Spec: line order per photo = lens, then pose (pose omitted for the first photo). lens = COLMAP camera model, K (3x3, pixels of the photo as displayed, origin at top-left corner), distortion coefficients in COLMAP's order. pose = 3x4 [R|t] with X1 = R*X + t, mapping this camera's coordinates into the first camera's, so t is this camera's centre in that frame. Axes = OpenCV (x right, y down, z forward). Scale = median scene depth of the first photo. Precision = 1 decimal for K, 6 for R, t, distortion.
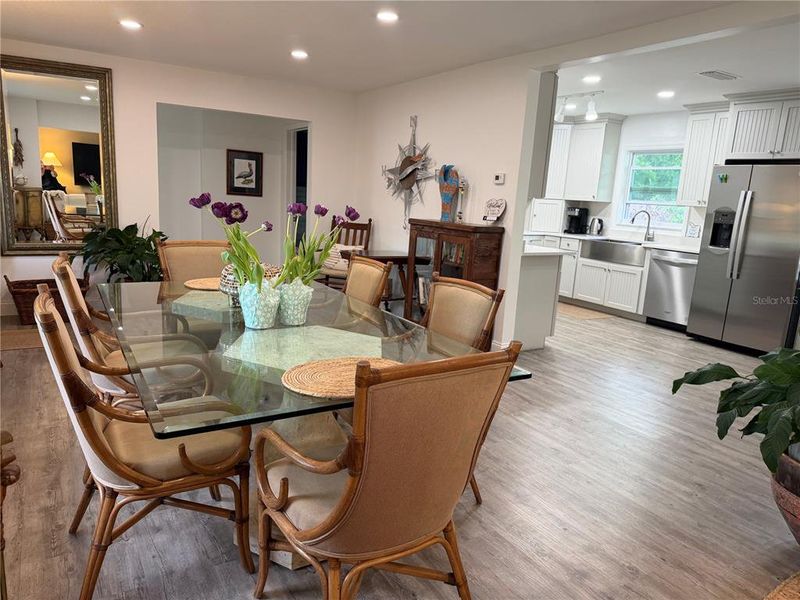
lens RADIAL K [[550.9, 0, 394.4], [0, 550.9, 299.3], [0, 0, 1]] dist [0.093203, -0.125725]
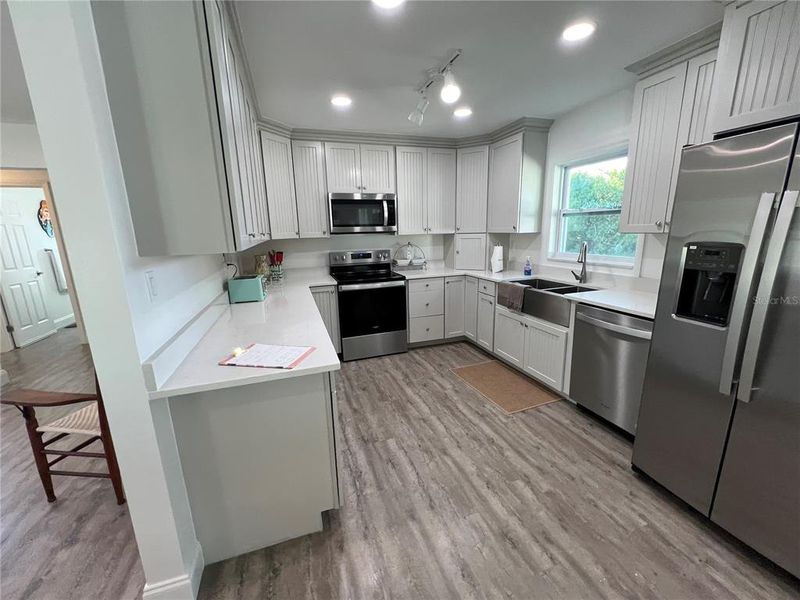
lens RADIAL K [[321.9, 0, 398.1], [0, 321.9, 299.6], [0, 0, 1]] dist [0.002937, 0.000013]
pose [[0.975886, -0.036087, -0.215278, 0.331198], [0.040435, 0.999057, 0.015824, -0.106814], [0.214503, -0.024147, 0.976425, 0.575639]]
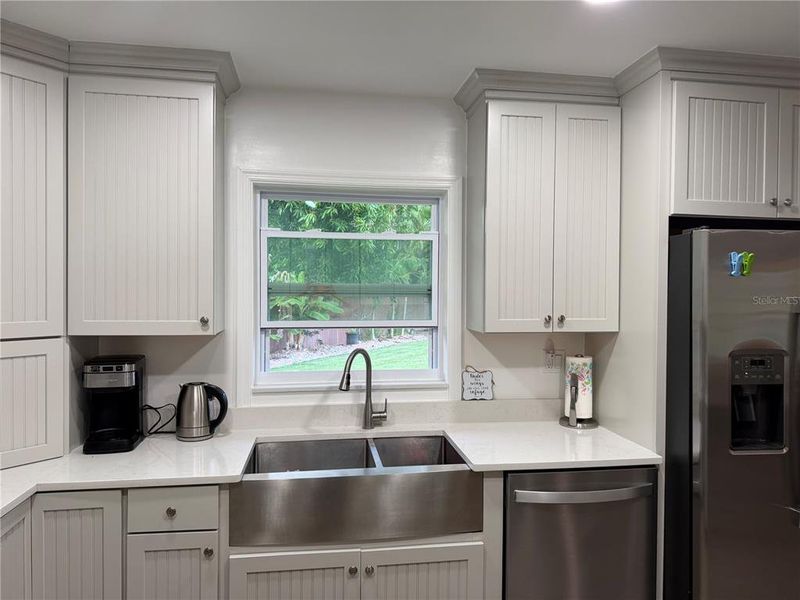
lens RADIAL K [[550.9, 0, 394.4], [0, 550.9, 299.3], [0, 0, 1]] dist [0.093203, -0.125725]
pose [[0.377309, -0.073749, 0.923146, 0.137547], [0.192757, 0.981247, -0.000393, -0.200553], [-0.905805, 0.178091, 0.384448, 0.903279]]
